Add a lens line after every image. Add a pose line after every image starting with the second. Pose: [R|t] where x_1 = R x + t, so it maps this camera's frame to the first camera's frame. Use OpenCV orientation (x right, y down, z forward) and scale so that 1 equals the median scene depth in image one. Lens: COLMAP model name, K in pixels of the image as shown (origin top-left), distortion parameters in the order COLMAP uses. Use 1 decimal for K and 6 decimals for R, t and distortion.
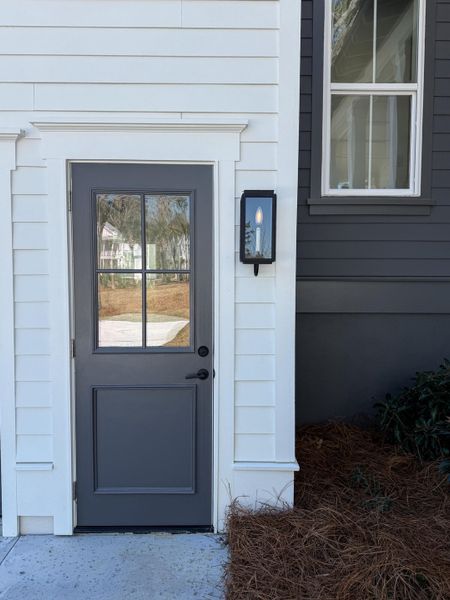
lens RADIAL K [[417.9, 0, 225.5], [0, 417.9, 303.3], [0, 0, 1]] dist [0.090627, -0.144629]
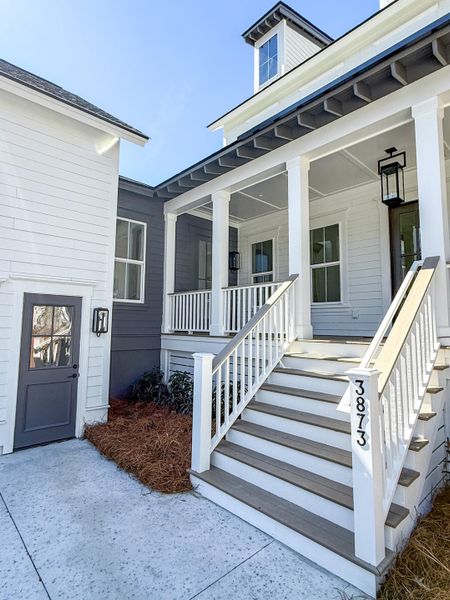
lens RADIAL K [[329.9, 0, 225.9], [0, 329.9, 298.9], [0, 0, 1]] dist [0.001000, 0.000077]
pose [[0.738292, 0.065463, 0.671297, -0.769372], [0.031612, 0.990827, -0.131390, -0.002410], [-0.673740, 0.118225, 0.729450, -1.185192]]
